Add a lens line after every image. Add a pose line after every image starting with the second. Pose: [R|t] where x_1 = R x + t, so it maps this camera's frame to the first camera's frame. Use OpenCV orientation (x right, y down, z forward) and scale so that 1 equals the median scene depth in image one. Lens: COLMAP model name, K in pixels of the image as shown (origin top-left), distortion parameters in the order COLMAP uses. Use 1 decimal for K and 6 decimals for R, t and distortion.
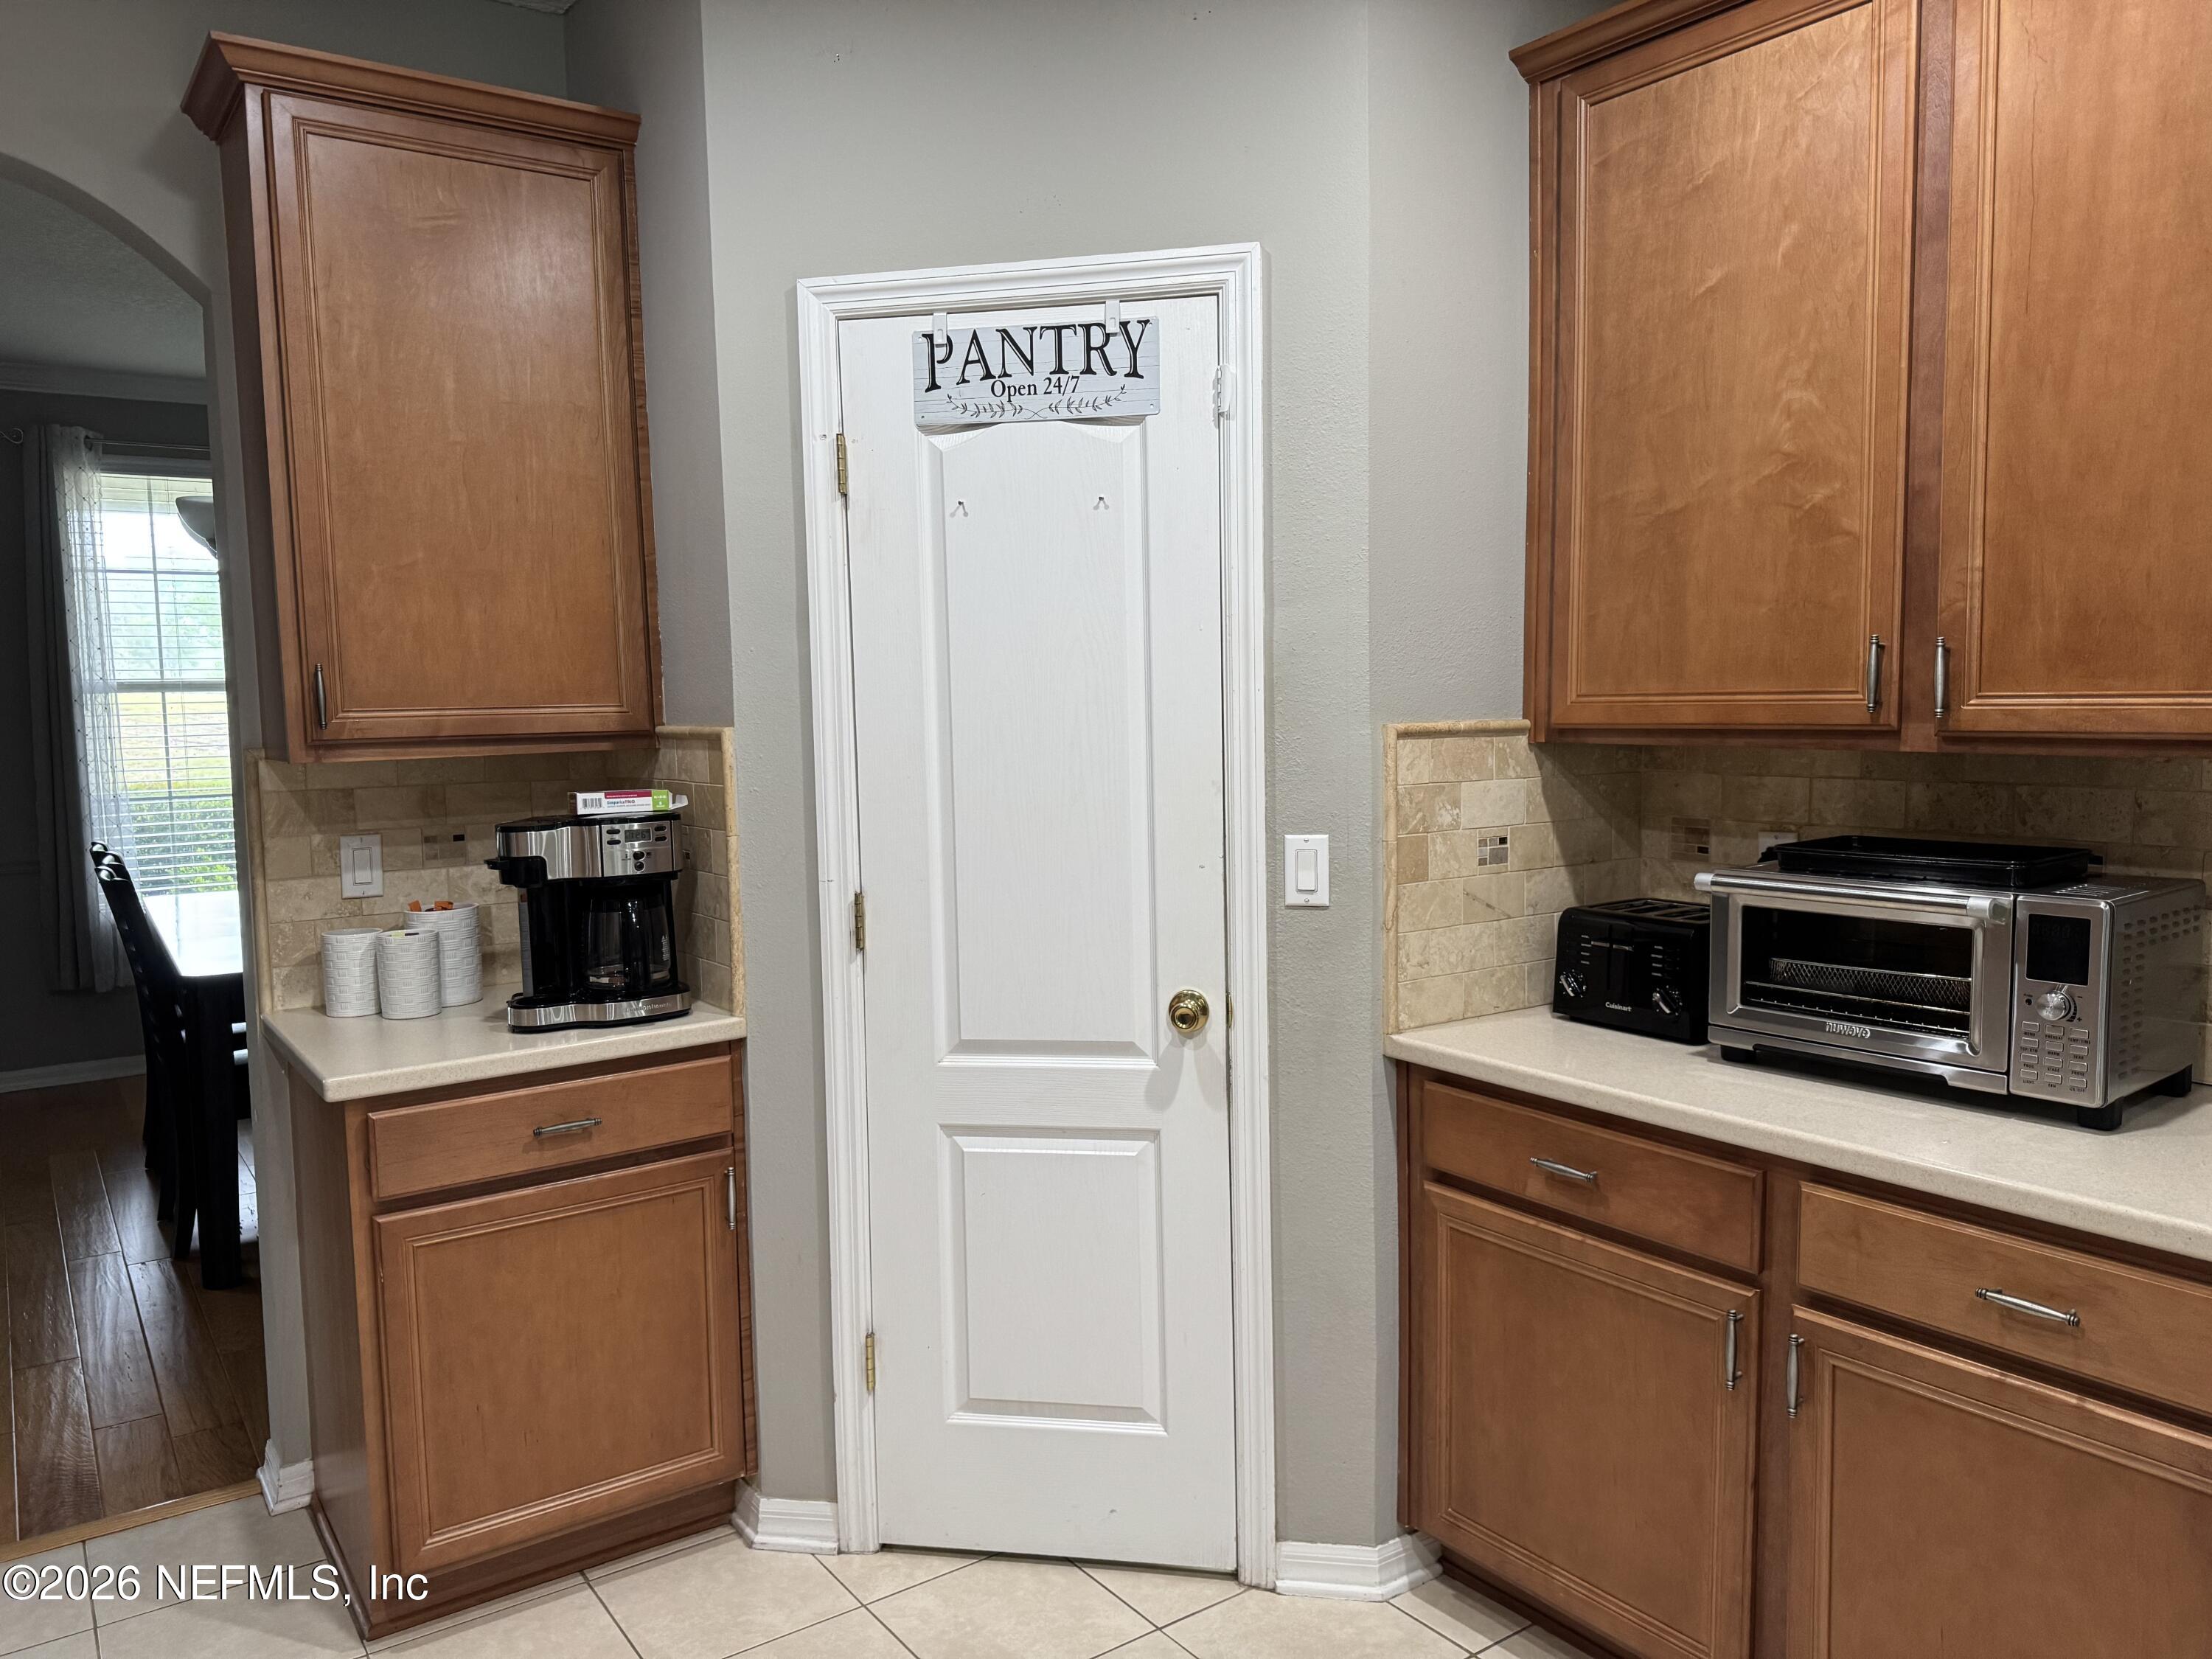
lens RADIAL K [[1544.1, 0, 1067.0], [0, 1544.1, 835.5], [0, 0, 1]] dist [-0.013268, -0.008217]
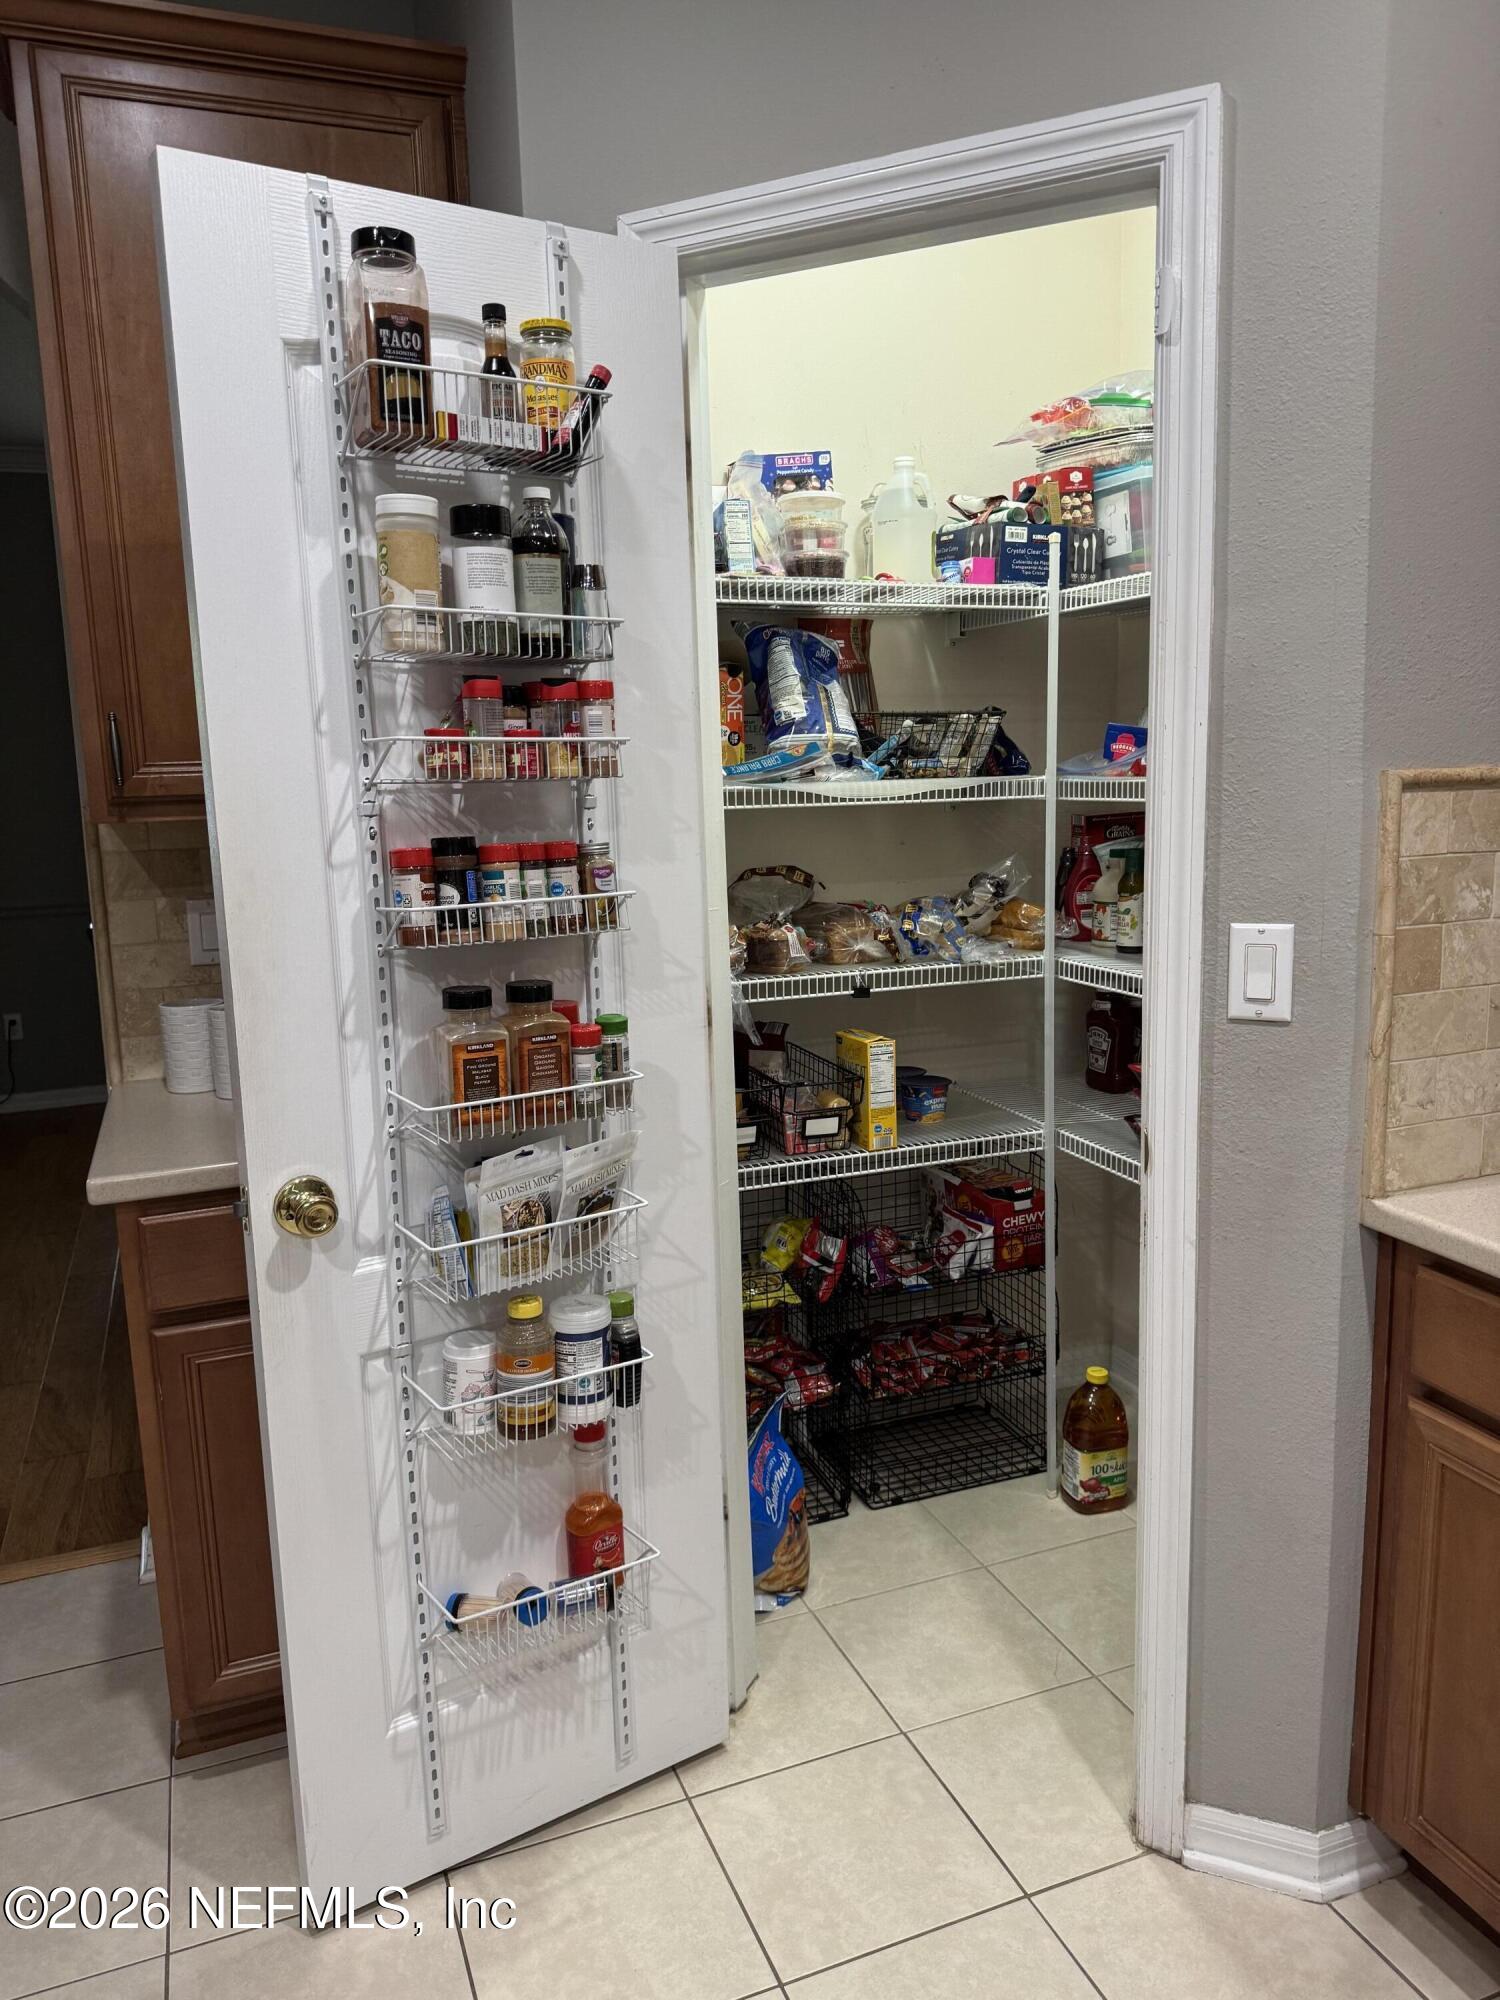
lens RADIAL K [[1396.2, 0, 735.7], [0, 1396.2, 1002.7], [0, 0, 1]] dist [-0.013268, -0.008217]
pose [[0.972876, 0.030004, -0.229373, 0.063744], [-0.009790, 0.996005, 0.088762, -0.018887], [0.231120, -0.084109, 0.969283, 0.293740]]
